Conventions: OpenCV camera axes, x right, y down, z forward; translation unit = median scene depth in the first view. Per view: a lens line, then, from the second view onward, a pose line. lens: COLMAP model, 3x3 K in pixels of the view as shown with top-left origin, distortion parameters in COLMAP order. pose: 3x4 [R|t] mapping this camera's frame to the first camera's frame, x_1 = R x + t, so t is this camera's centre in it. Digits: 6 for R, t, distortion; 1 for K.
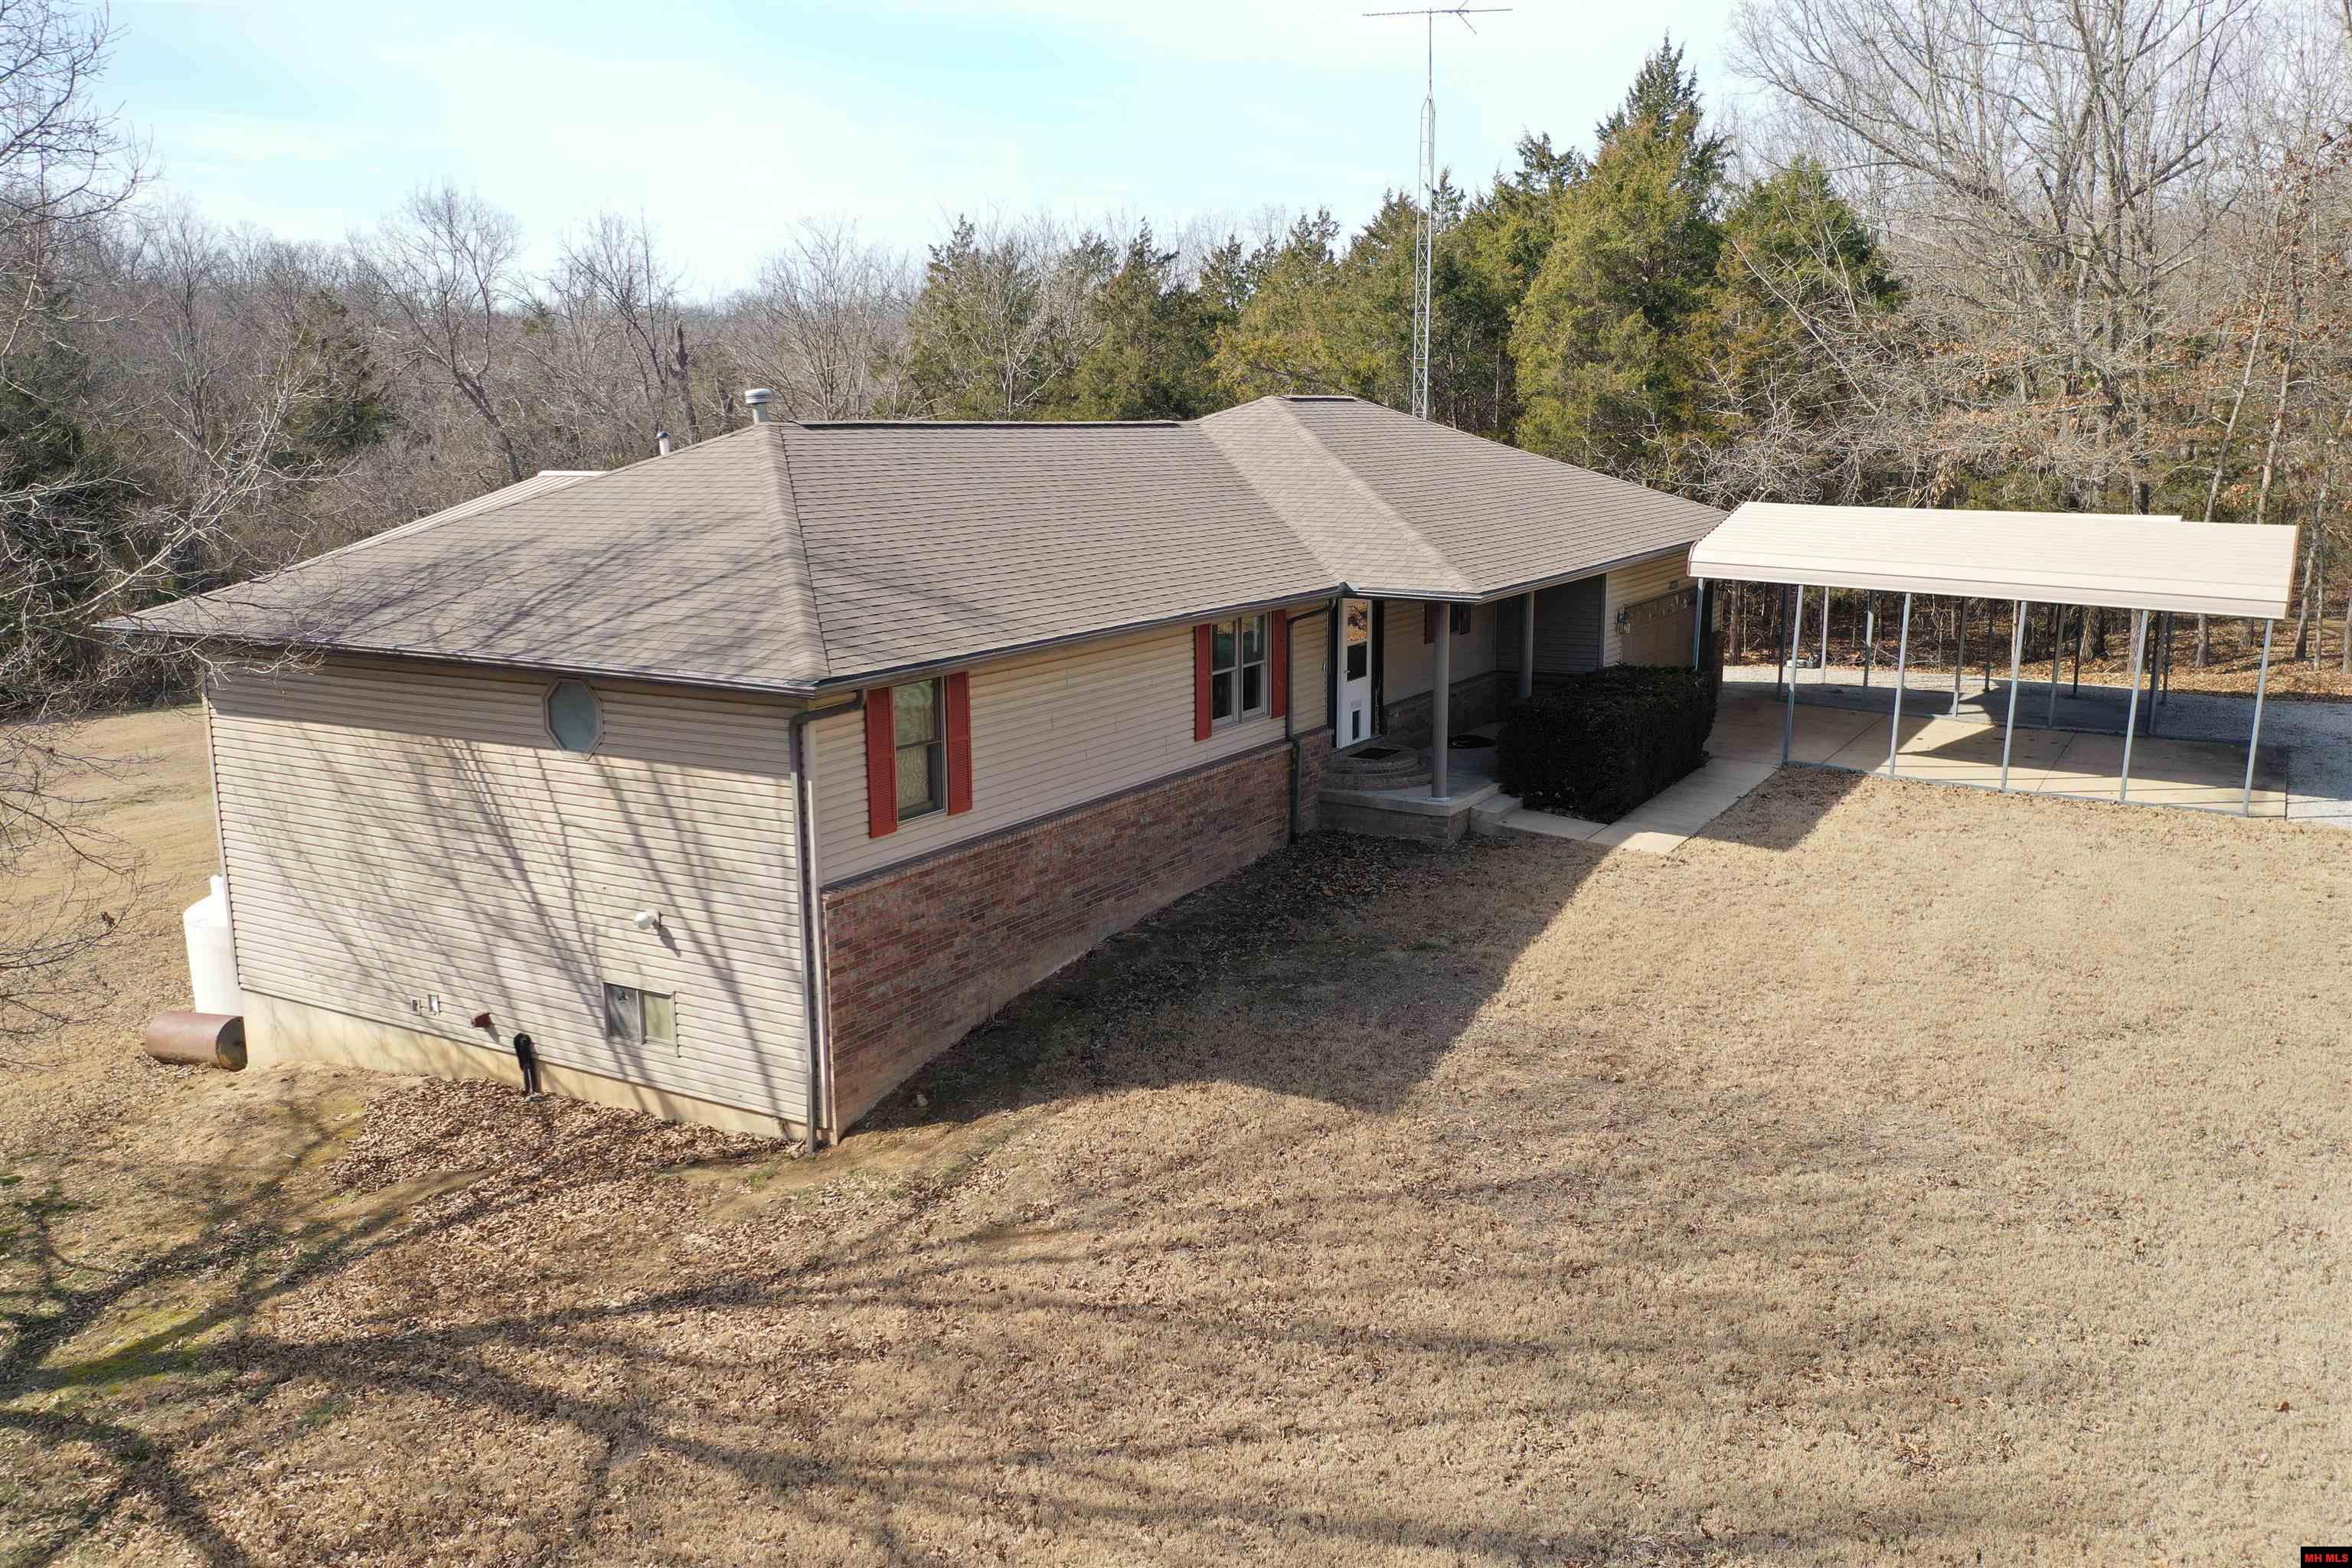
lens RADIAL K [[1903.4, 0, 1176.0], [0, 1903.4, 784.0], [0, 0, 1]] dist [0.004018, -0.006868]
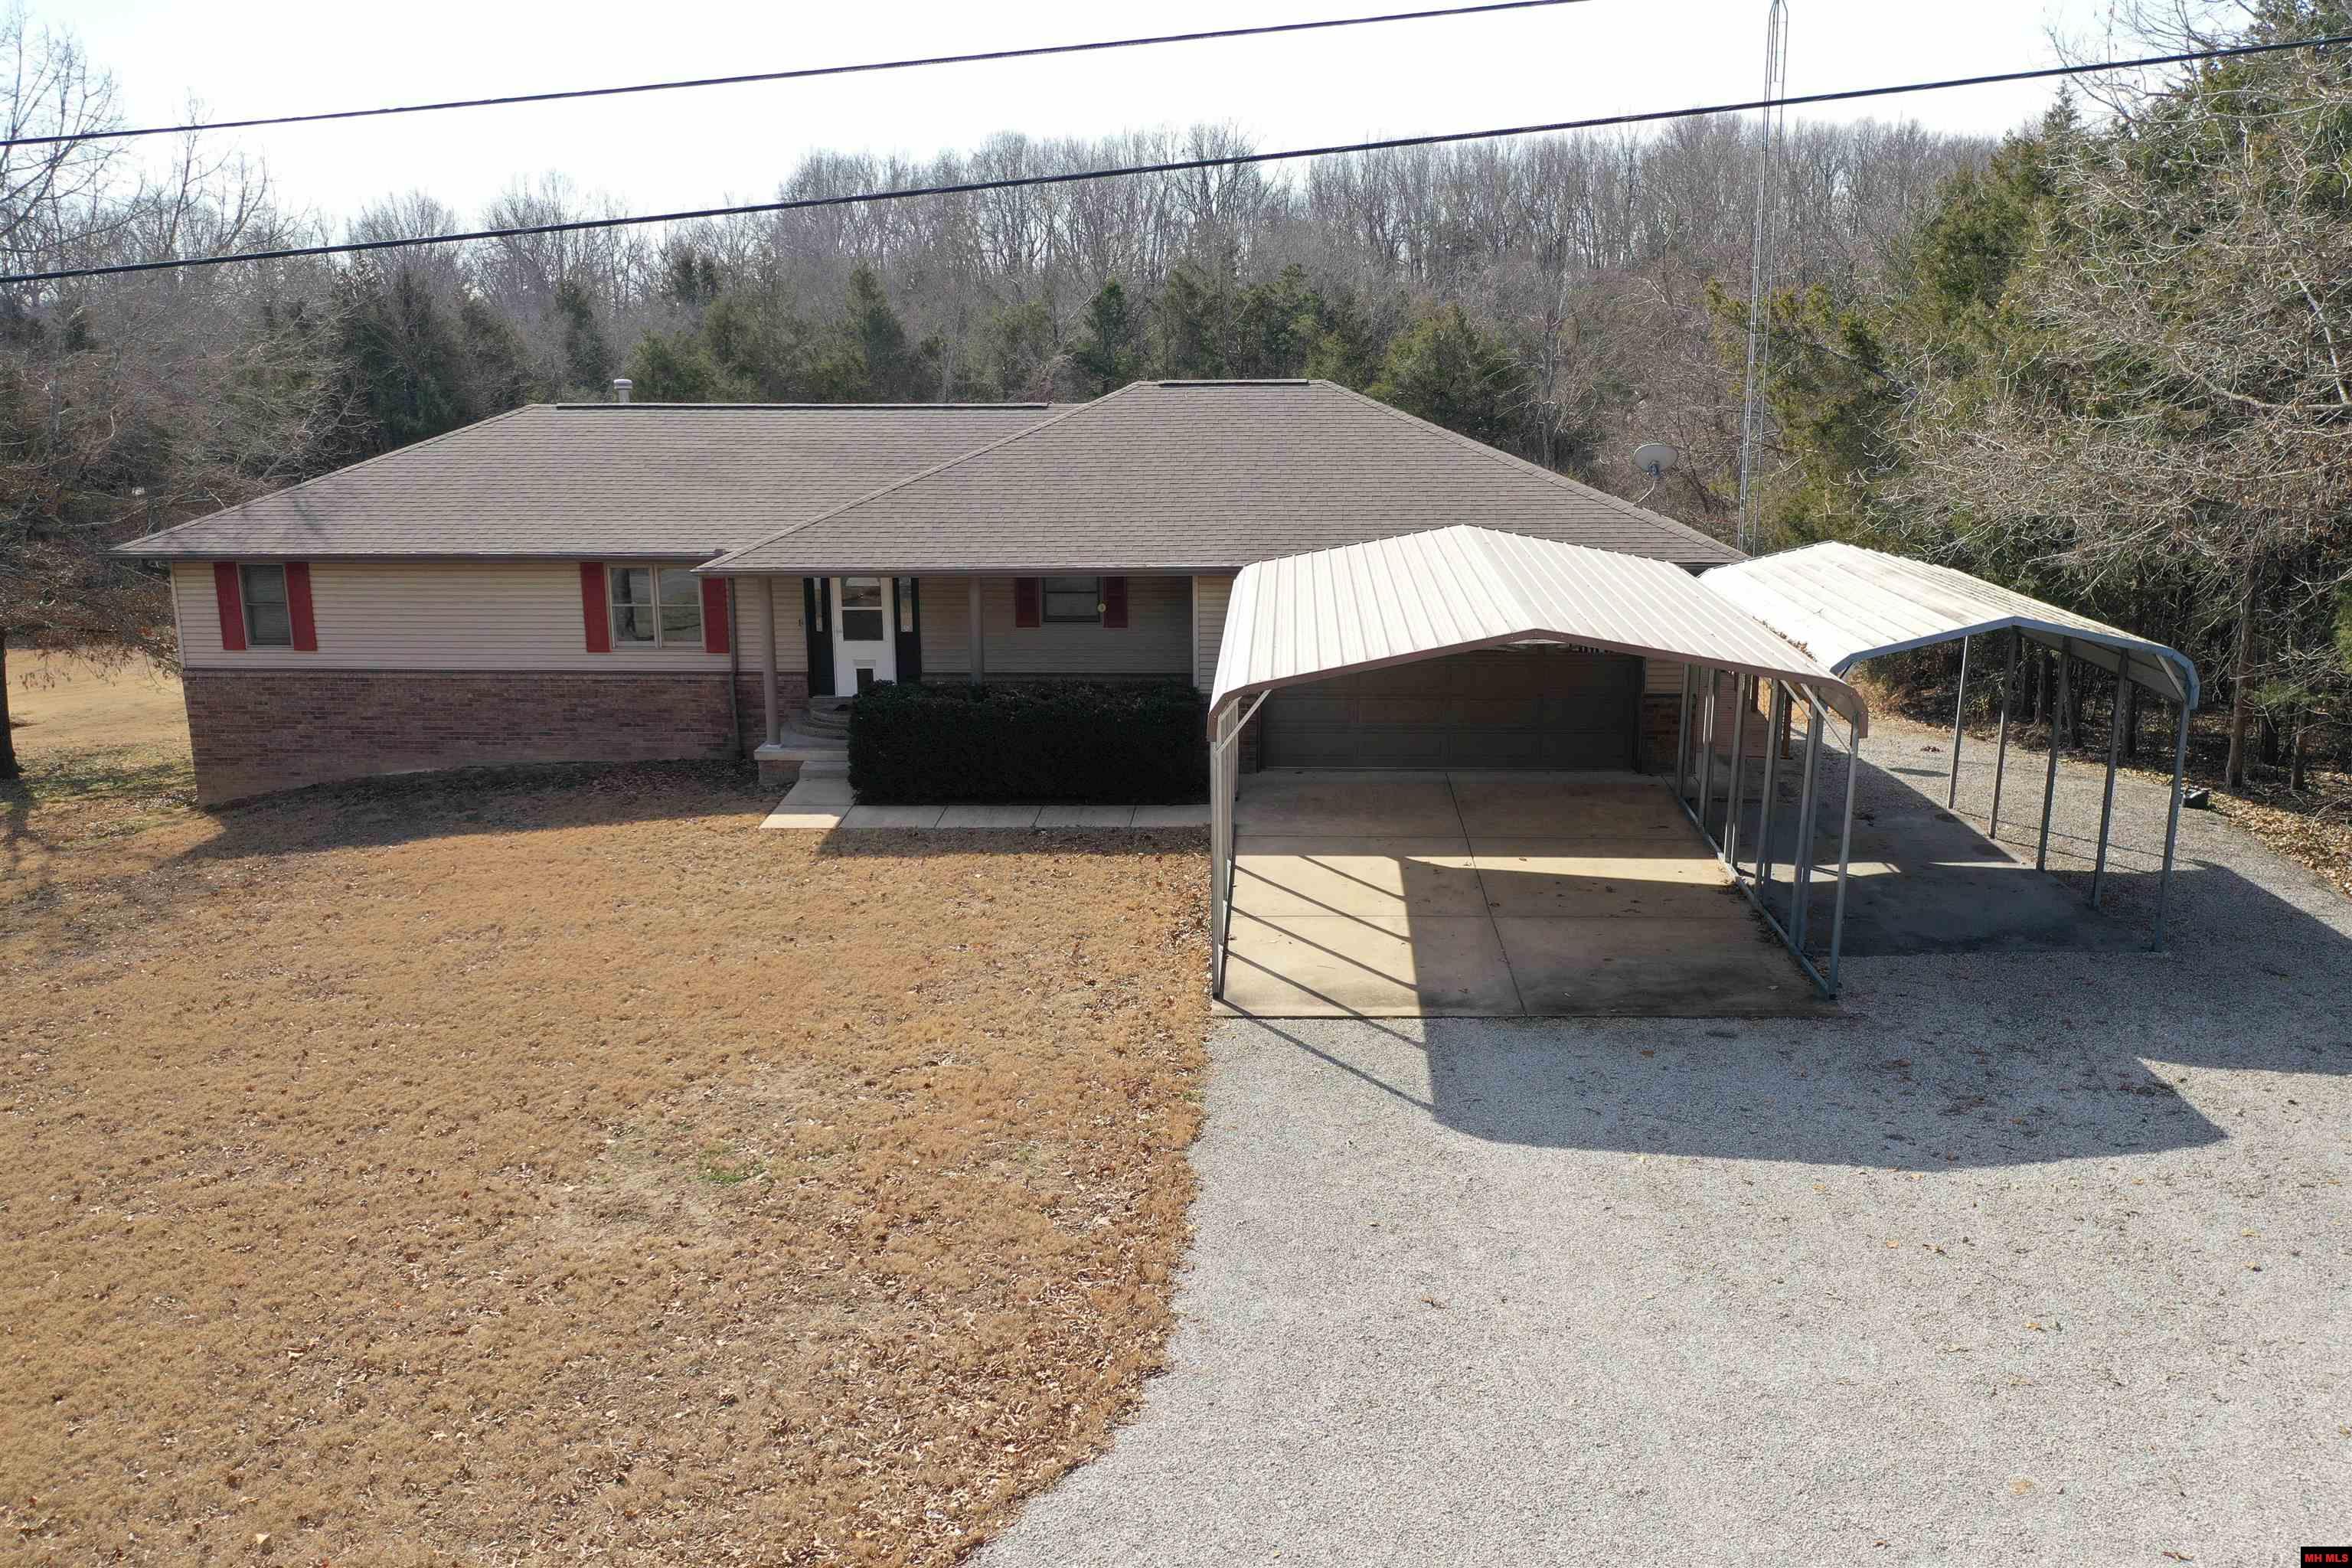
lens RADIAL K [[1903.4, 0, 1176.0], [0, 1903.4, 784.0], [0, 0, 1]] dist [0.004018, -0.006868]
pose [[0.463795, 0.214945, -0.859473, 1.648975], [-0.171541, 0.973551, 0.150906, -0.246036], [0.869177, 0.077446, 0.488400, 0.847671]]
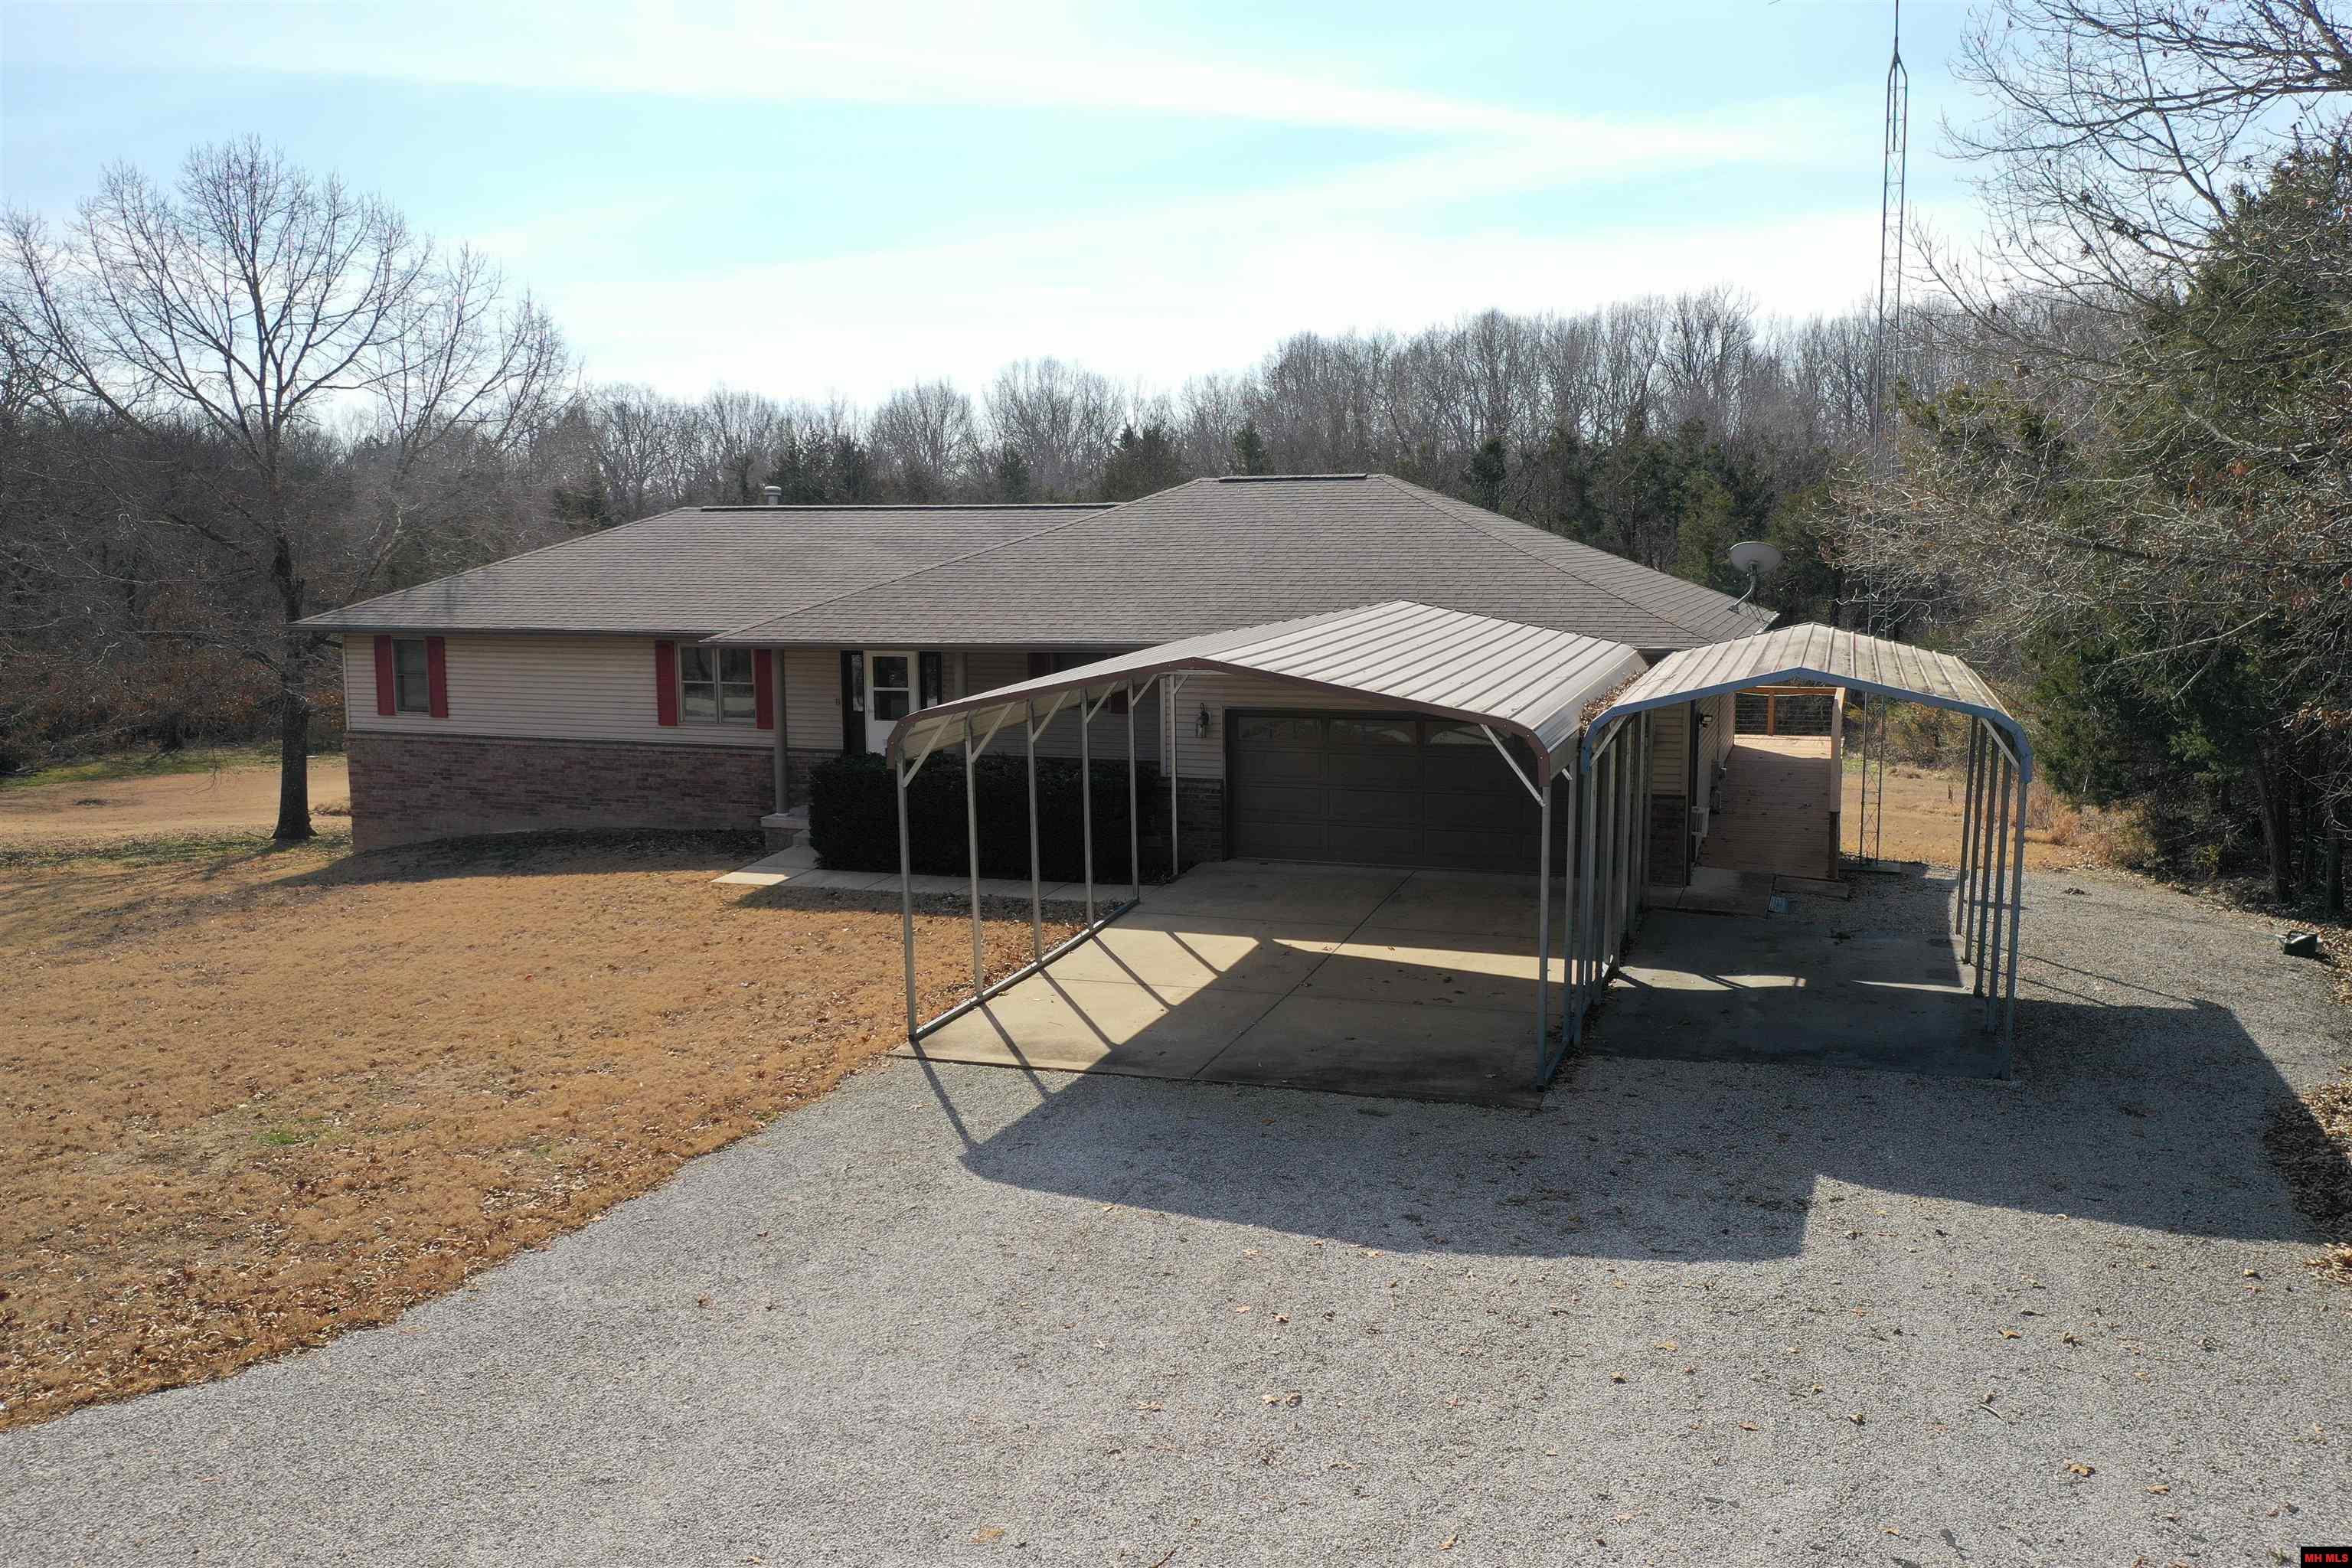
lens RADIAL K [[1903.4, 0, 1176.0], [0, 1903.4, 784.0], [0, 0, 1]] dist [0.004018, -0.006868]
pose [[0.189287, 0.142435, -0.971536, 1.776177], [-0.185394, 0.976812, 0.107088, -0.245013], [0.964261, 0.159846, 0.211304, 1.287976]]
